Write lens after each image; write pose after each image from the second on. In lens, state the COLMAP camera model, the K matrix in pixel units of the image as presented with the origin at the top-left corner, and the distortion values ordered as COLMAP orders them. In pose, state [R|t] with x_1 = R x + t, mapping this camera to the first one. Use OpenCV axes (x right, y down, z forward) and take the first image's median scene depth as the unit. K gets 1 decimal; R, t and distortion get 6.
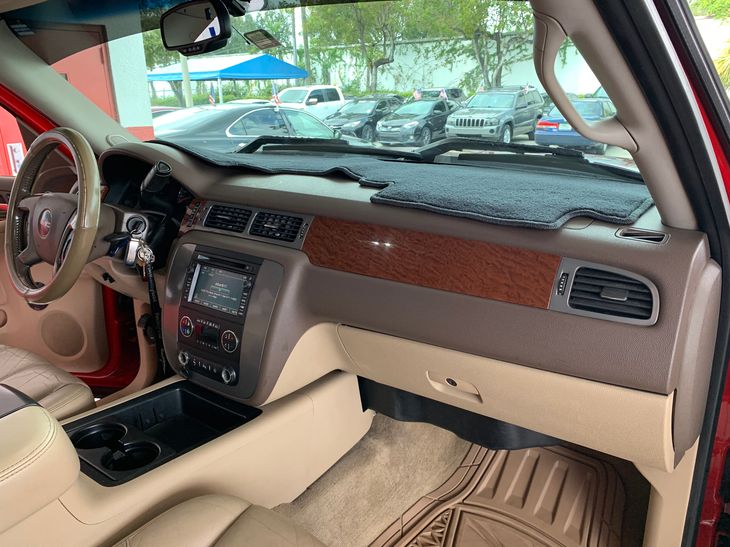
lens RADIAL K [[567.6, 0, 368.8], [0, 567.6, 276.1], [0, 0, 1]] dist [0.005613, -0.007144]
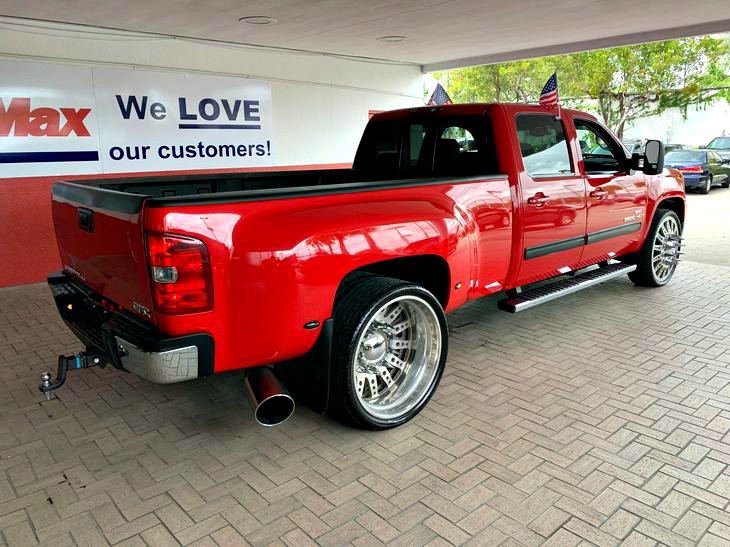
lens RADIAL K [[567.6, 0, 363.6], [0, 567.6, 258.0], [0, 0, 1]] dist [0.005613, -0.007144]
pose [[0.977261, 0.047616, -0.206623, -0.026723], [-0.070319, 0.992093, -0.103957, 0.054427], [0.200039, 0.116122, 0.972882, -0.172497]]
